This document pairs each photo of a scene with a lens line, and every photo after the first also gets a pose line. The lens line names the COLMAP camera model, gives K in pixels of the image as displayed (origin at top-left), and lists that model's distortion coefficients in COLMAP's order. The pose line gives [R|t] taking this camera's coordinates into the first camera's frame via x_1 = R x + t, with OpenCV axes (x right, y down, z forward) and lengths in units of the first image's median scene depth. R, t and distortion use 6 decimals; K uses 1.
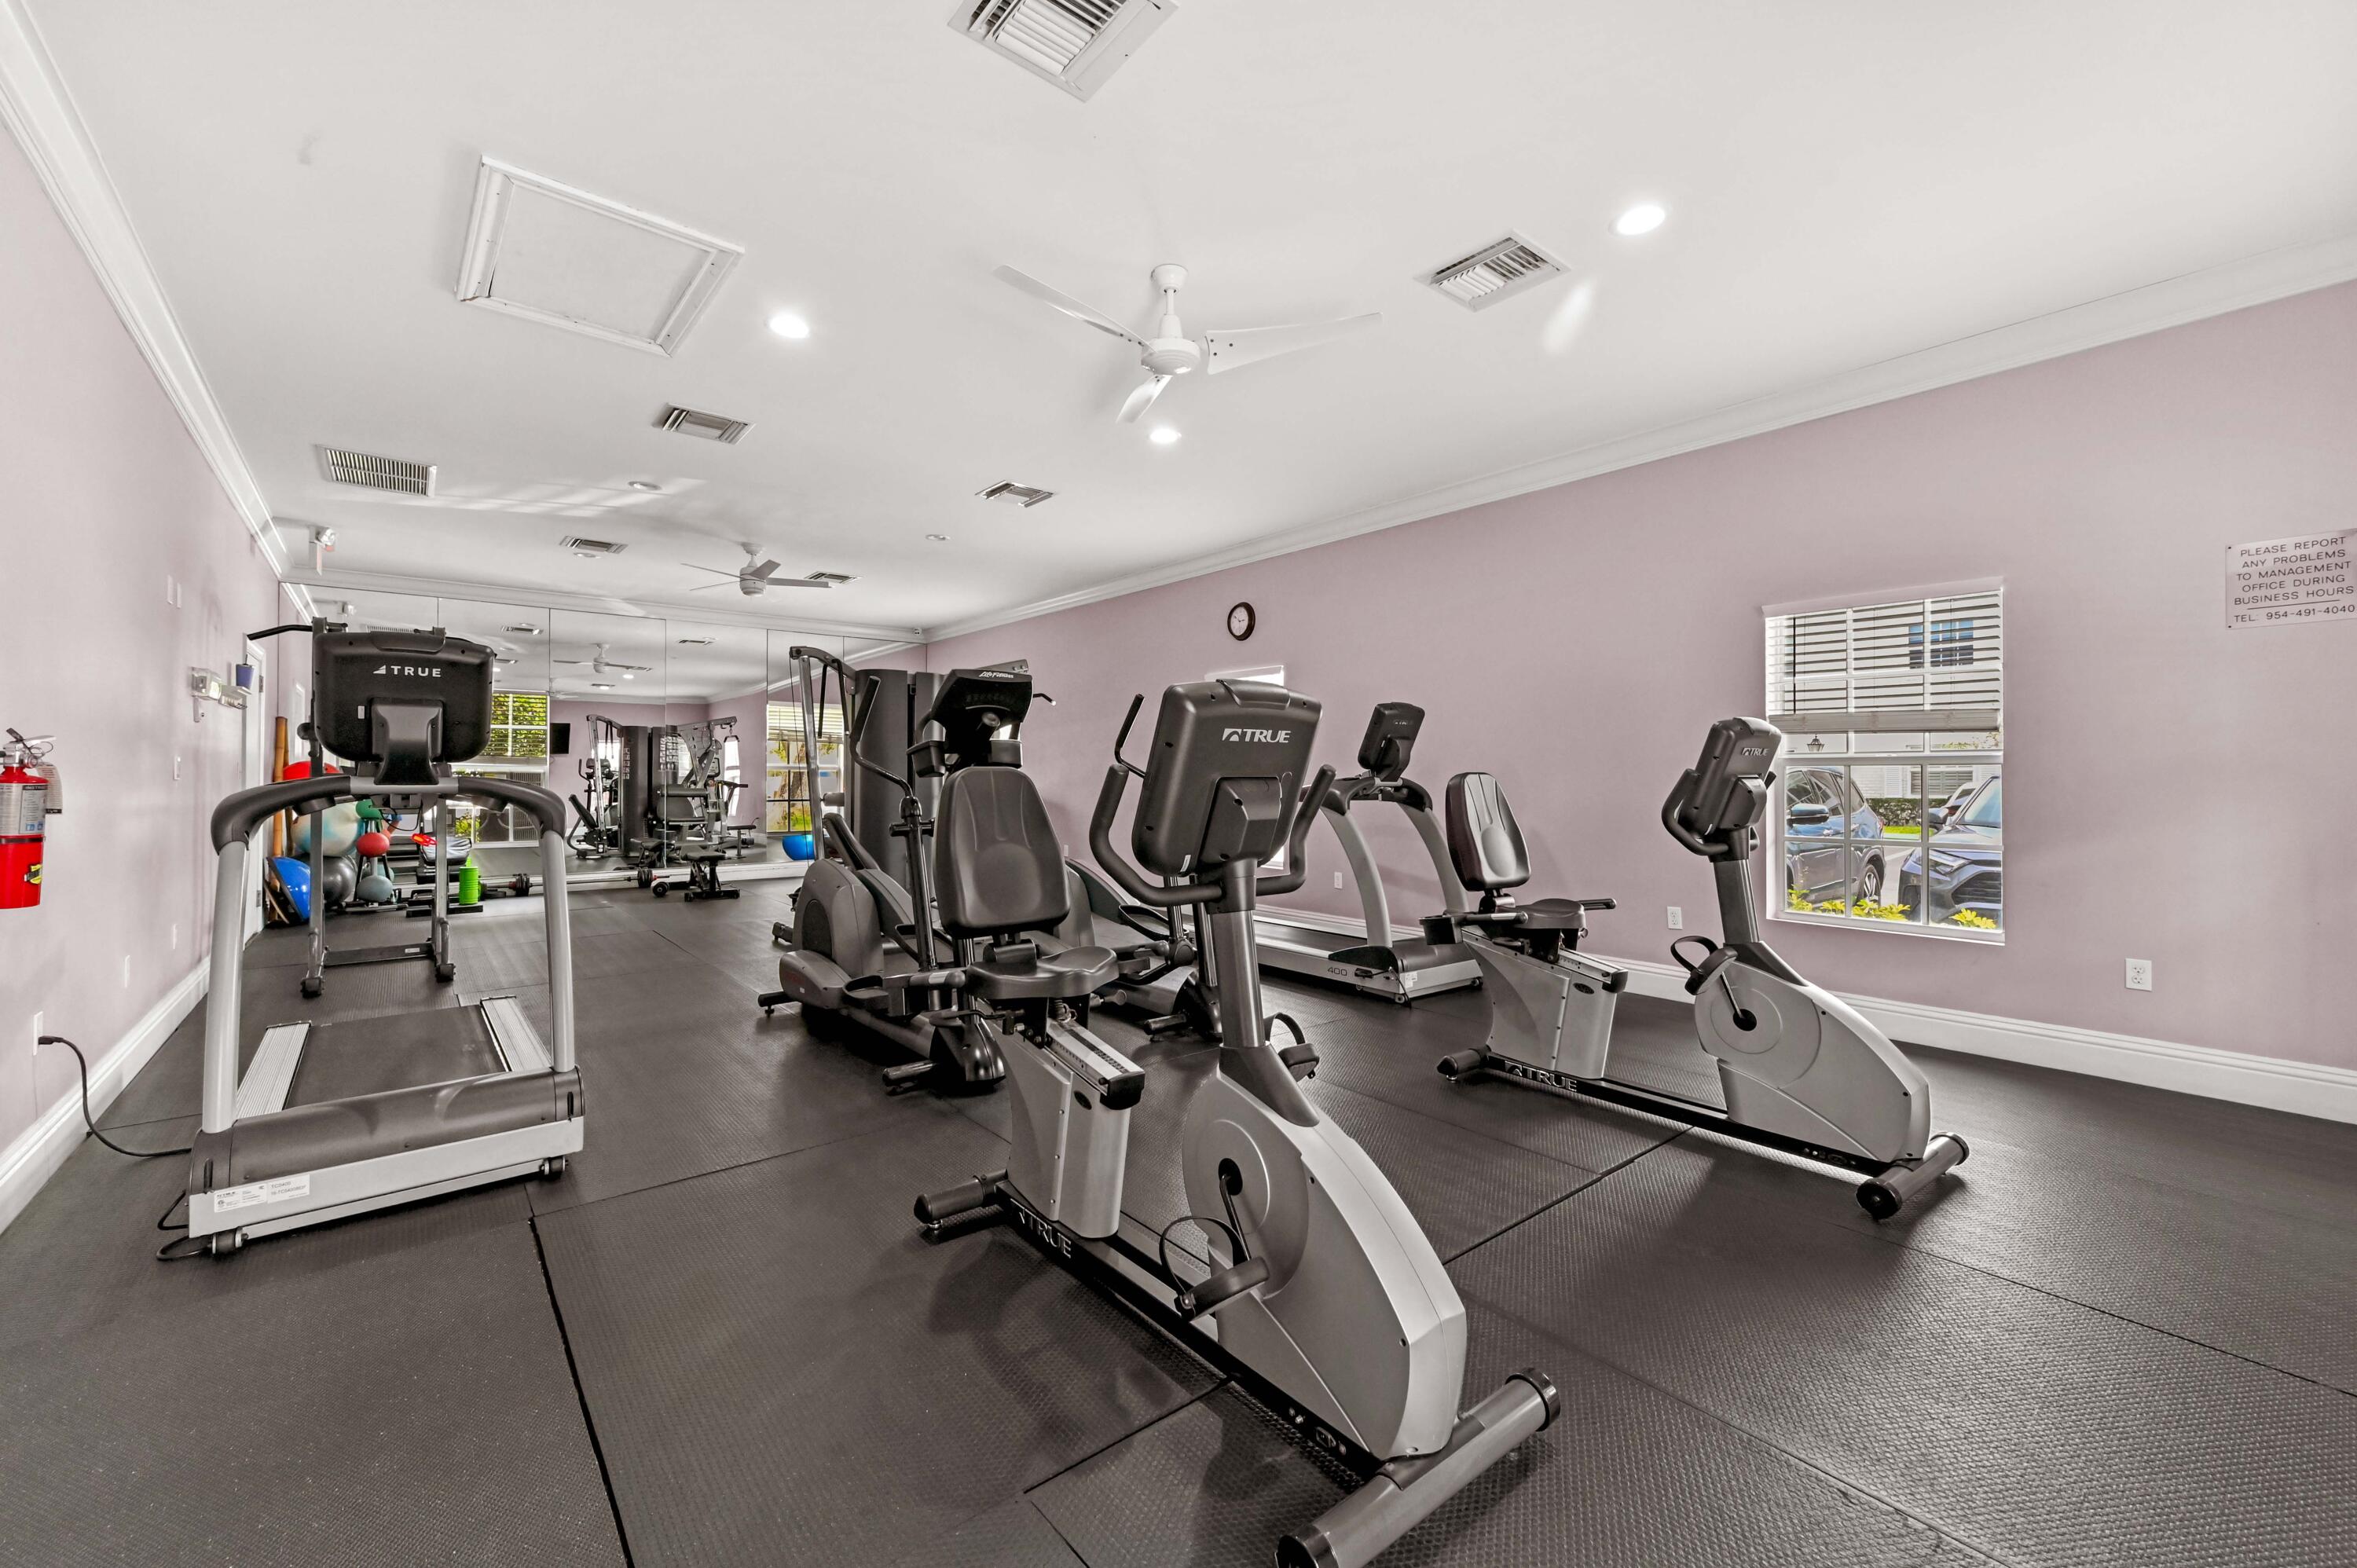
lens RADIAL K [[931.8, 0, 1175.7], [0, 931.8, 777.5], [0, 0, 1]] dist [0.012784, 0.001272]
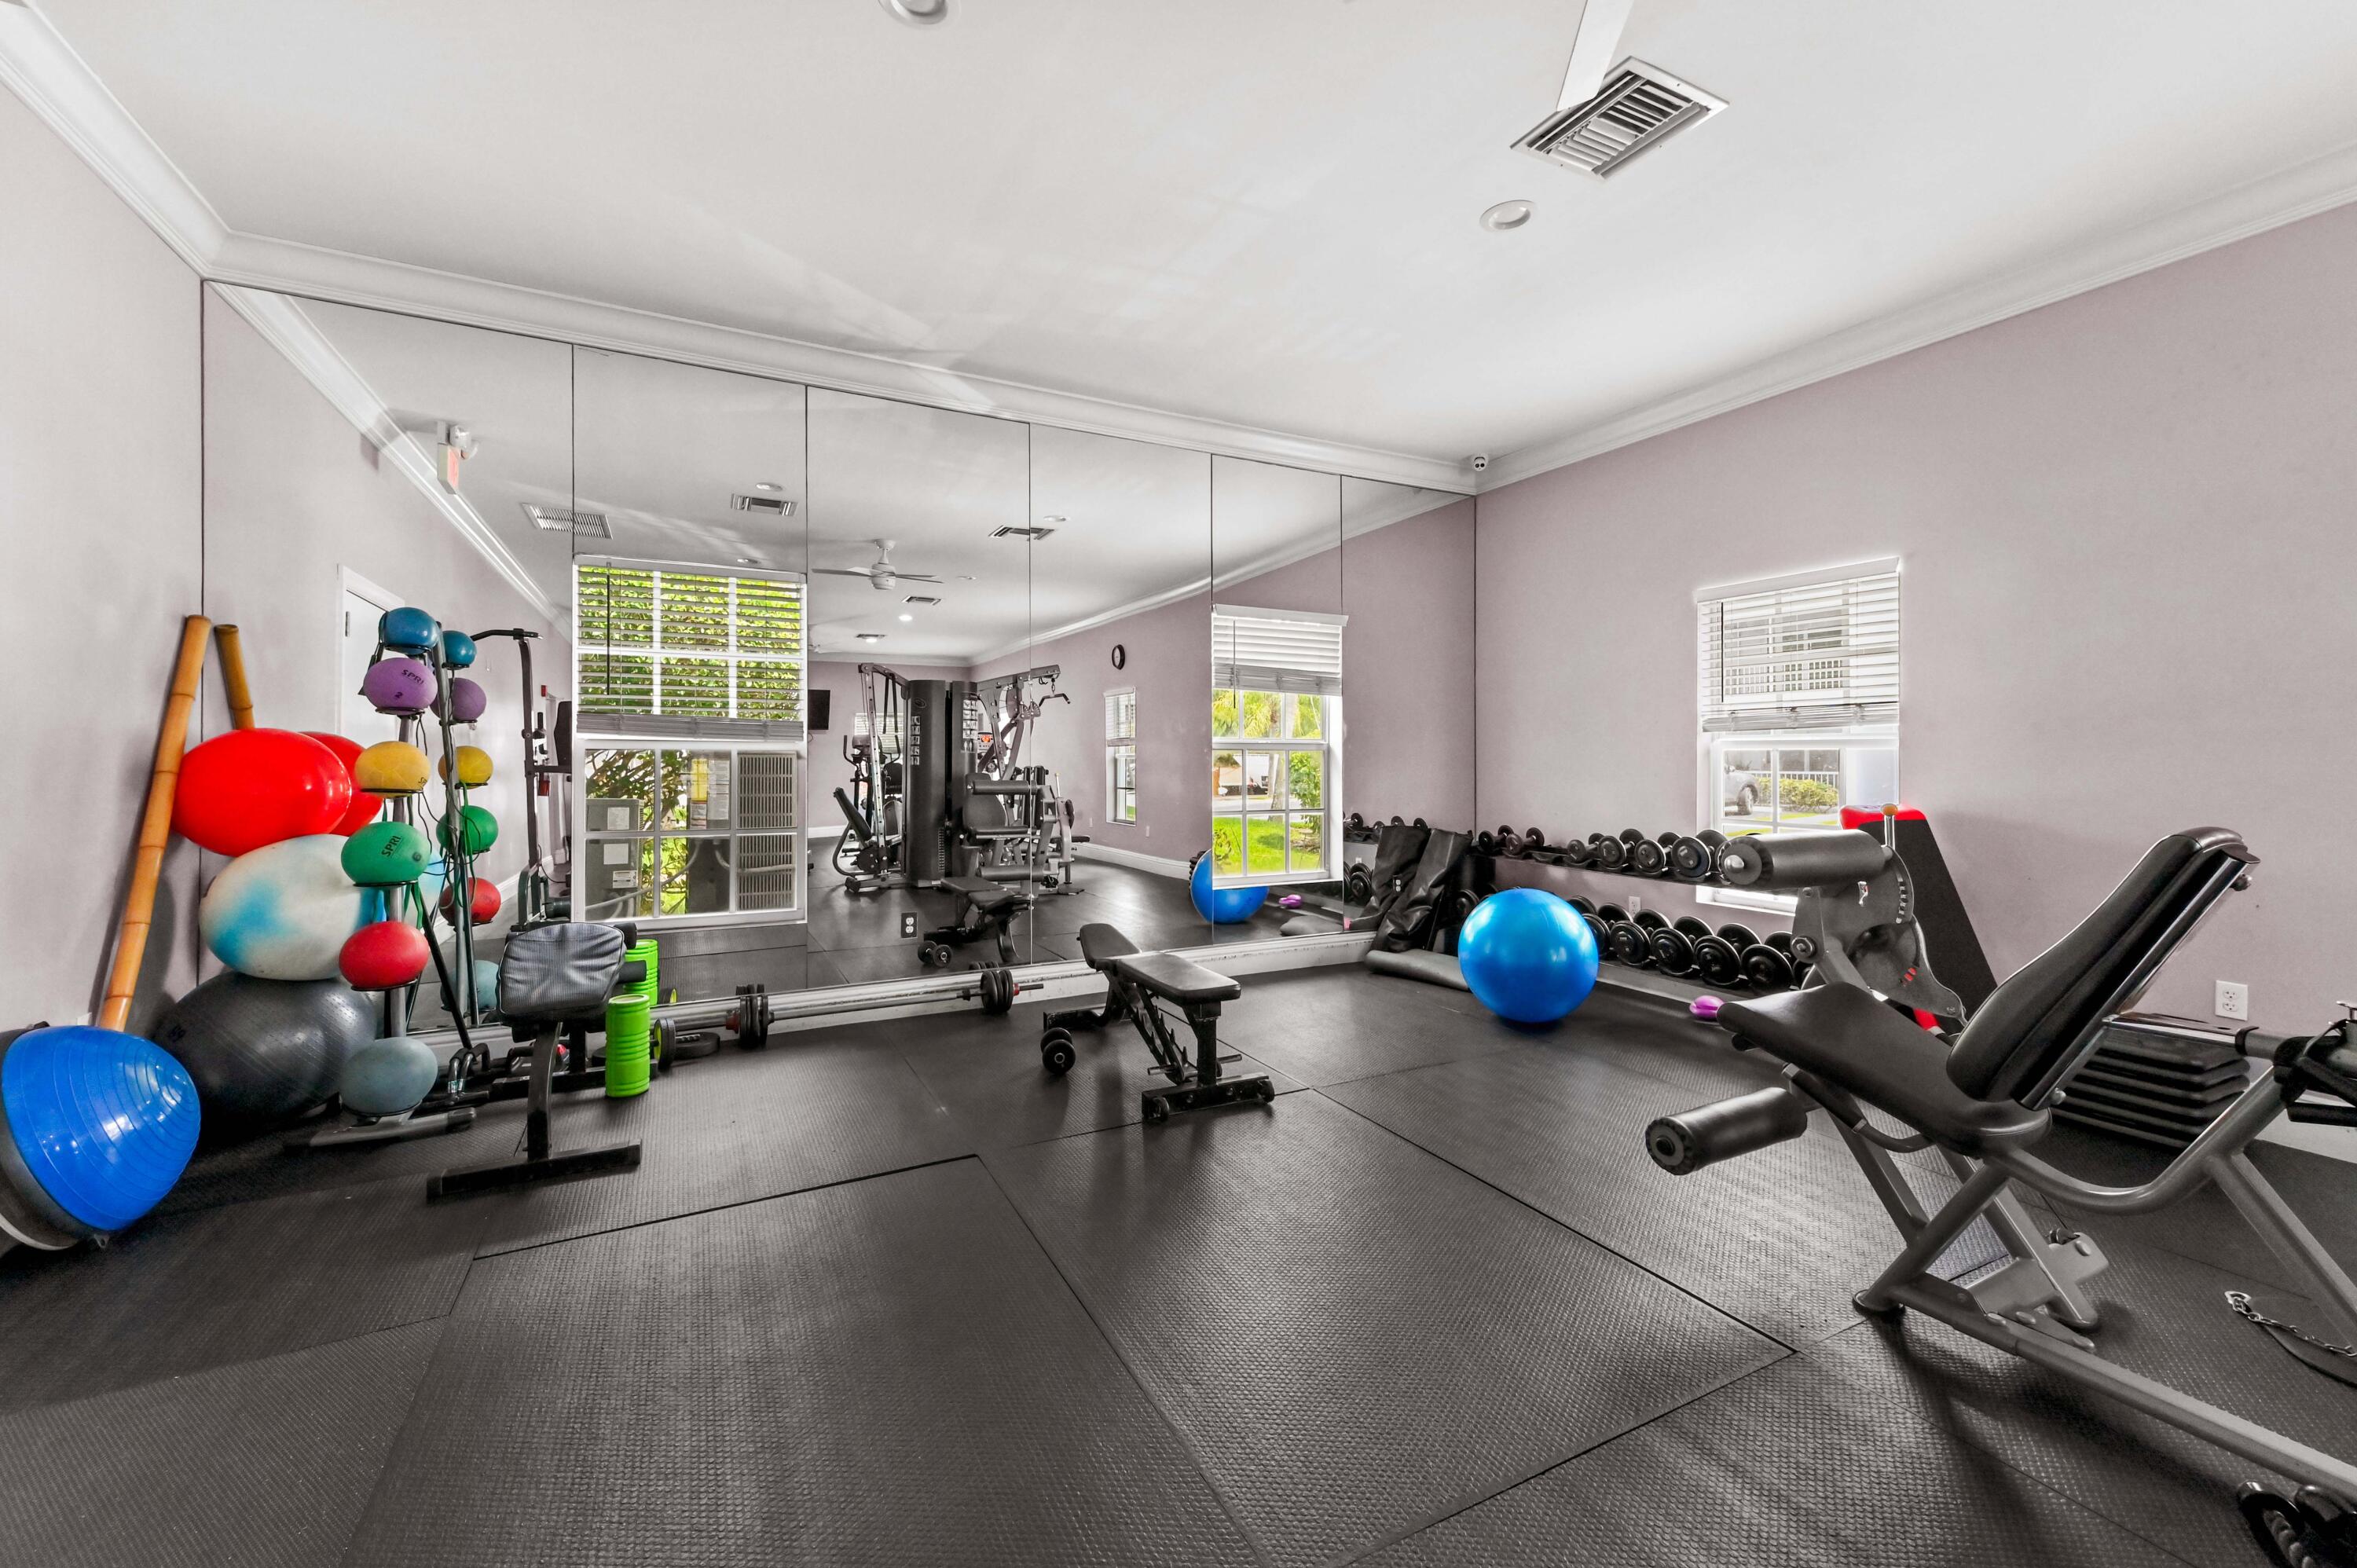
lens RADIAL K [[931.8, 0, 1175.9], [0, 931.8, 770.0], [0, 0, 1]] dist [0.012784, 0.001272]
pose [[0.977502, 0.003814, -0.210894, -0.279322], [-0.001384, 0.999931, 0.011673, -0.002461], [0.210924, -0.011119, 0.977439, 0.417534]]
